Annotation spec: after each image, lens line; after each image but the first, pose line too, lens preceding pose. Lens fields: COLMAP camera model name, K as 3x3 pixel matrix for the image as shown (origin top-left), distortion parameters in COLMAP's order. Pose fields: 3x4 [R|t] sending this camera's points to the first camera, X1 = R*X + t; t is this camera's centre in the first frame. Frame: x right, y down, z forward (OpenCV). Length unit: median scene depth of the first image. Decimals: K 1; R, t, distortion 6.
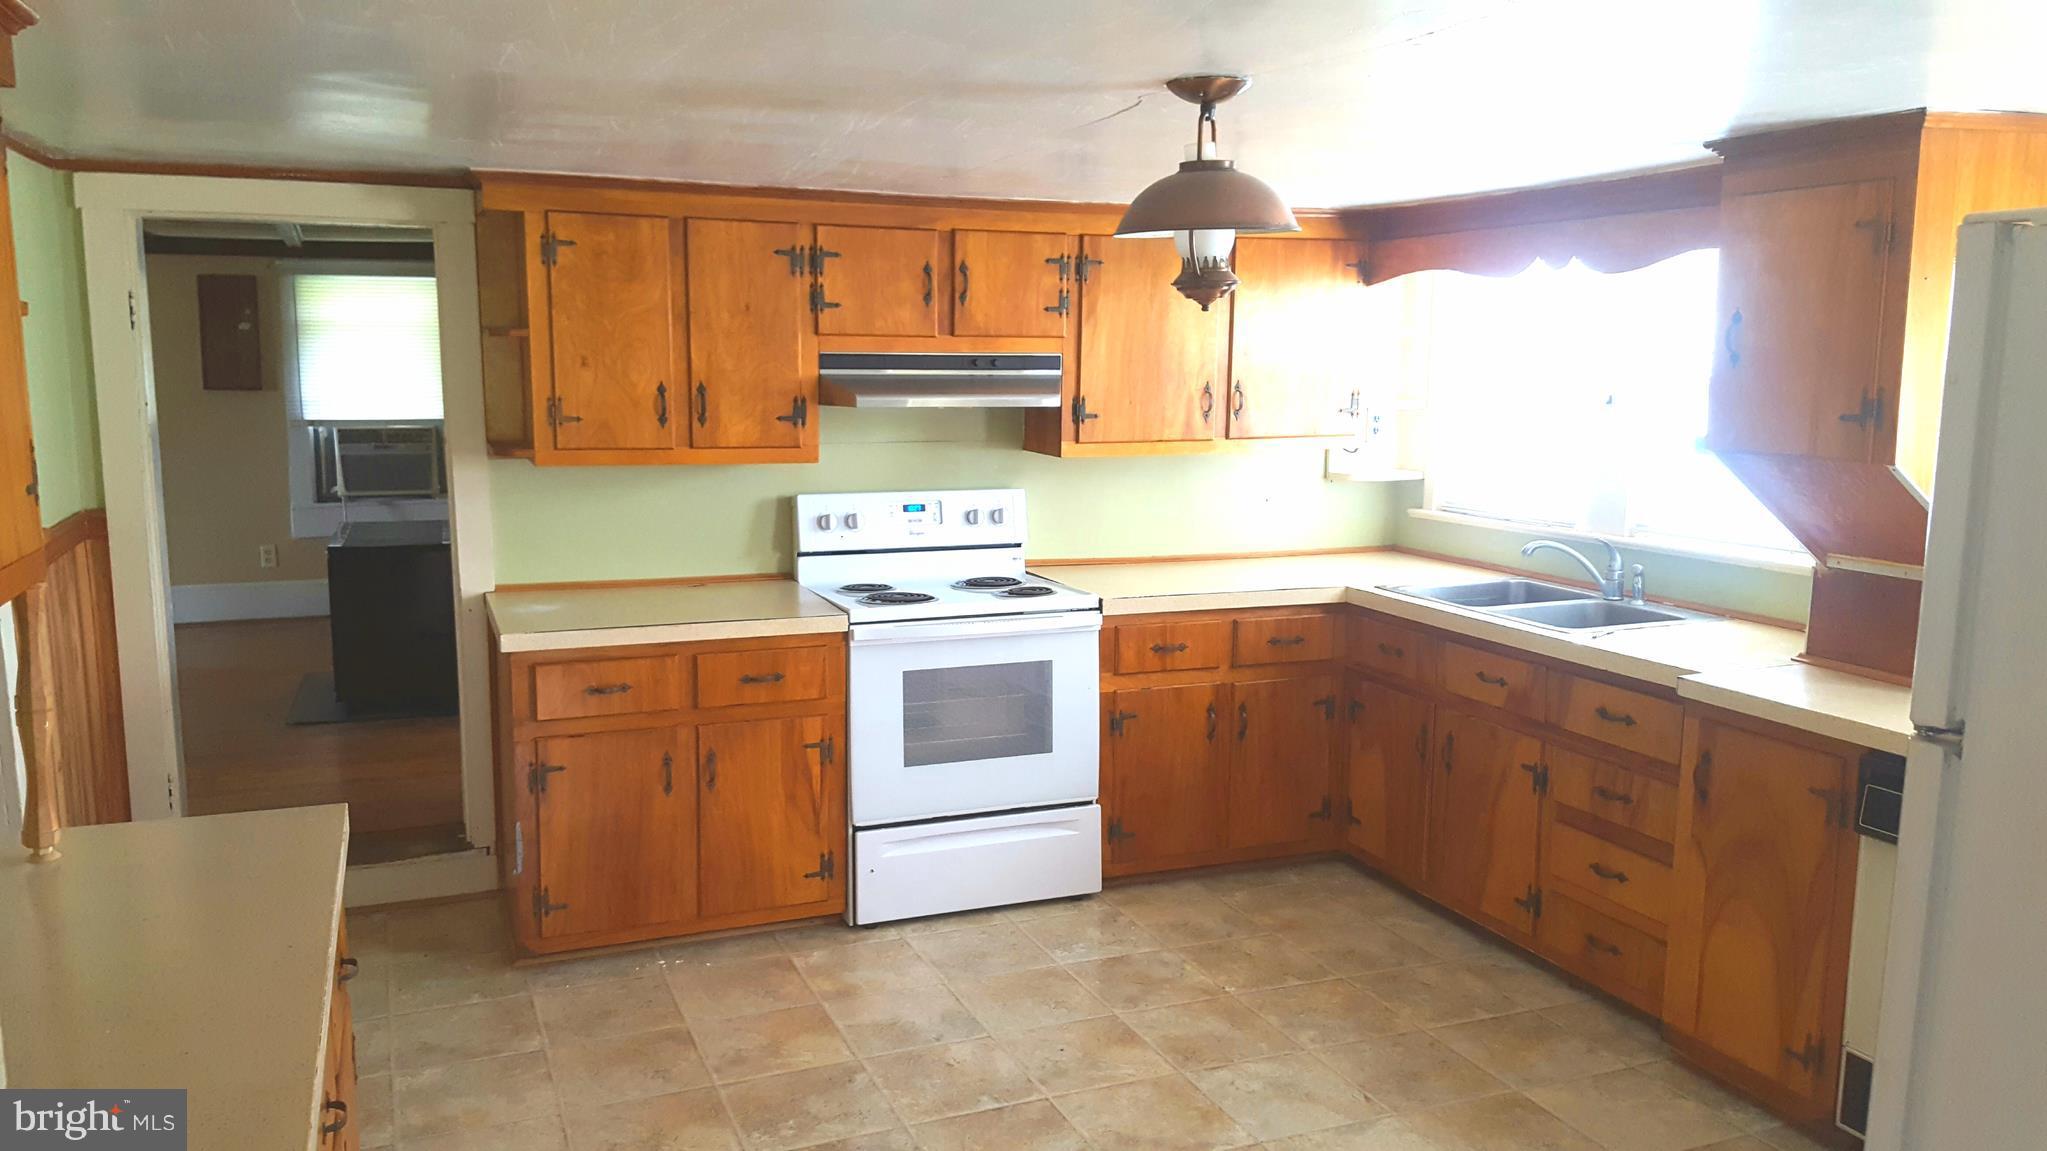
lens RADIAL K [[1494.0, 0, 1023.5], [0, 1494.0, 575.5], [0, 0, 1]] dist [0.142452, -0.147979]
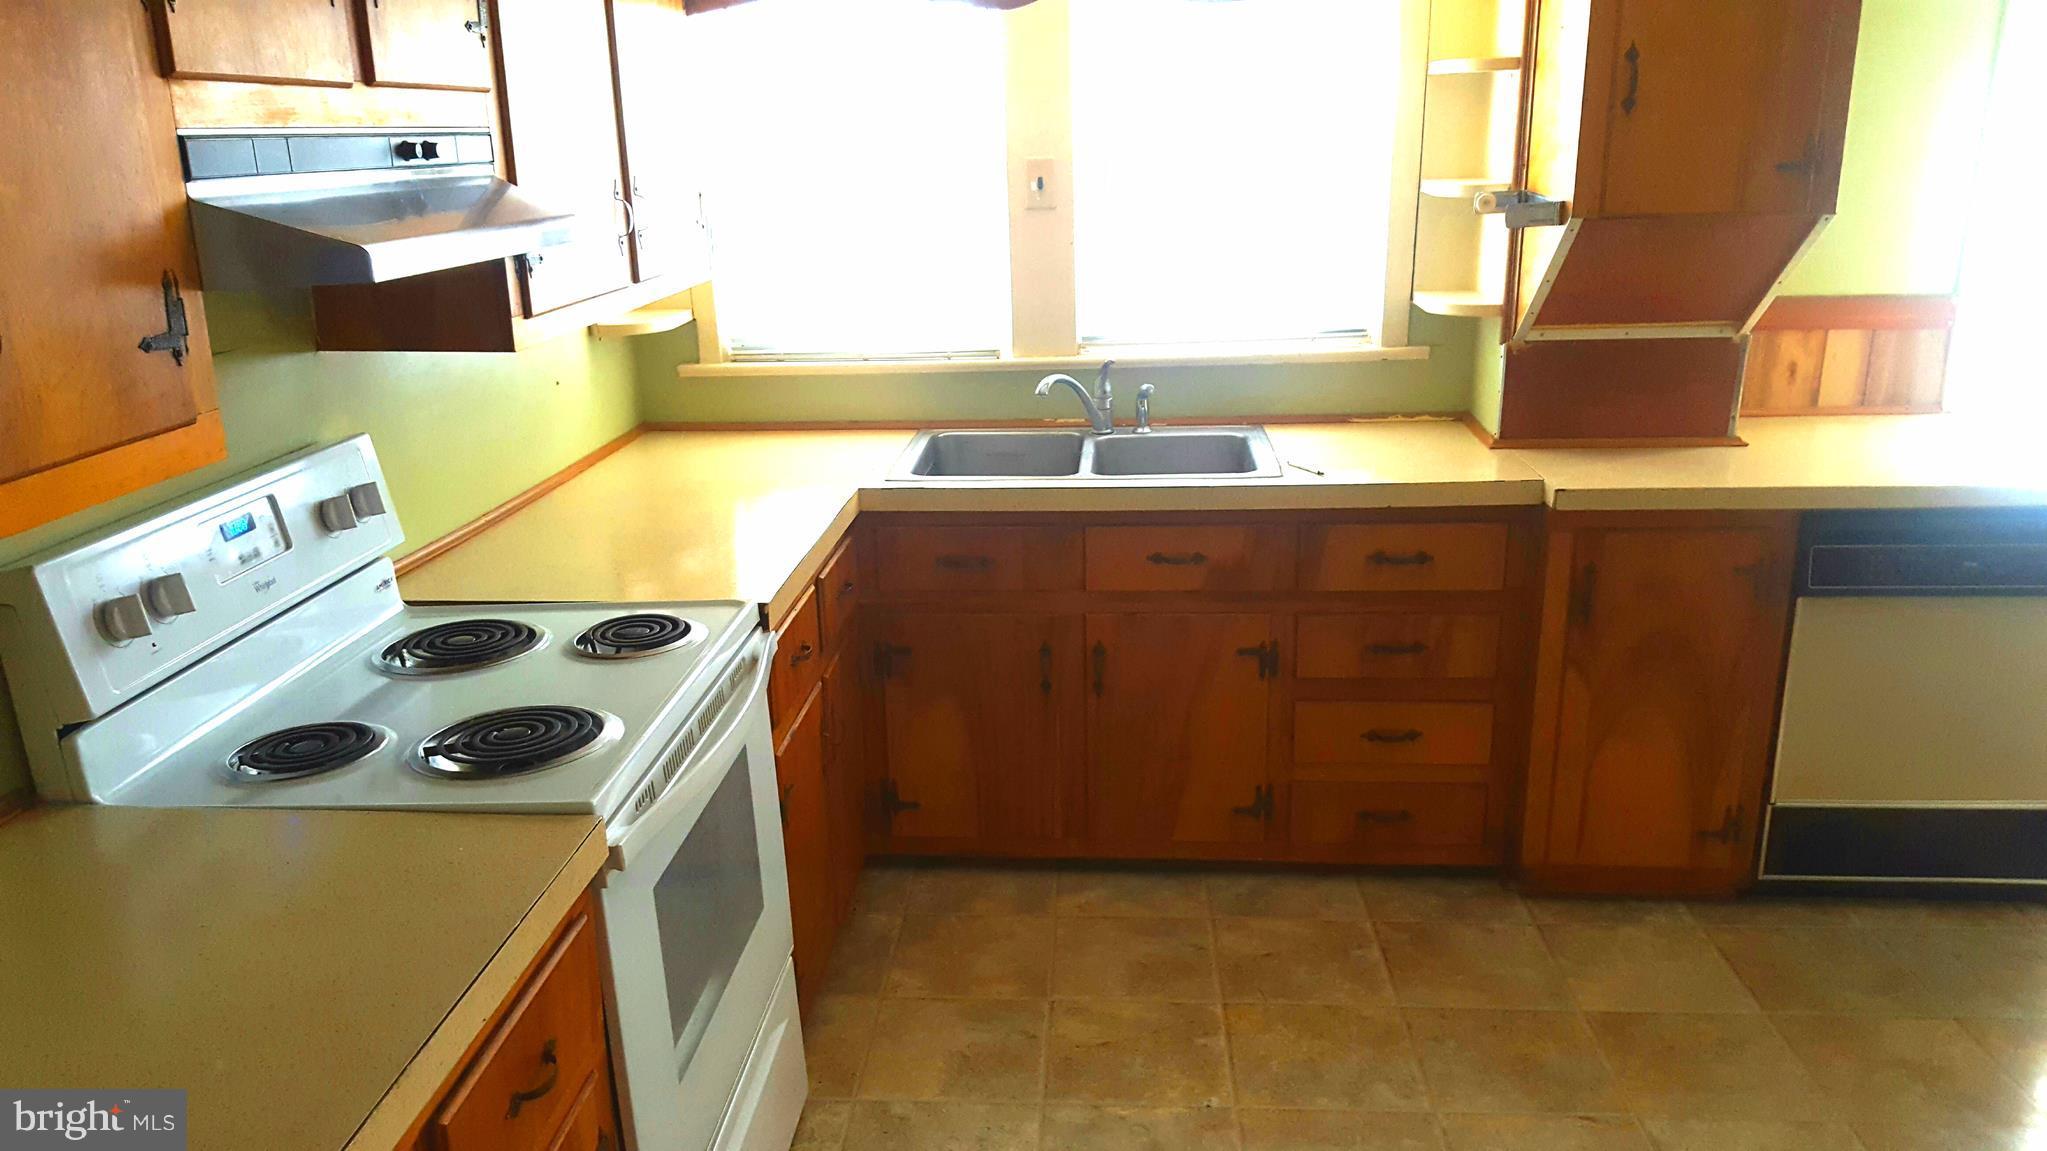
lens RADIAL K [[1519.8, 0, 1014.1], [0, 1519.8, 589.9], [0, 0, 1]] dist [0.140682, -0.162579]
pose [[0.458616, -0.271491, 0.846147, -0.395851], [0.157236, 0.961955, 0.223426, -0.104180], [-0.874613, 0.030578, 0.483856, 0.701483]]
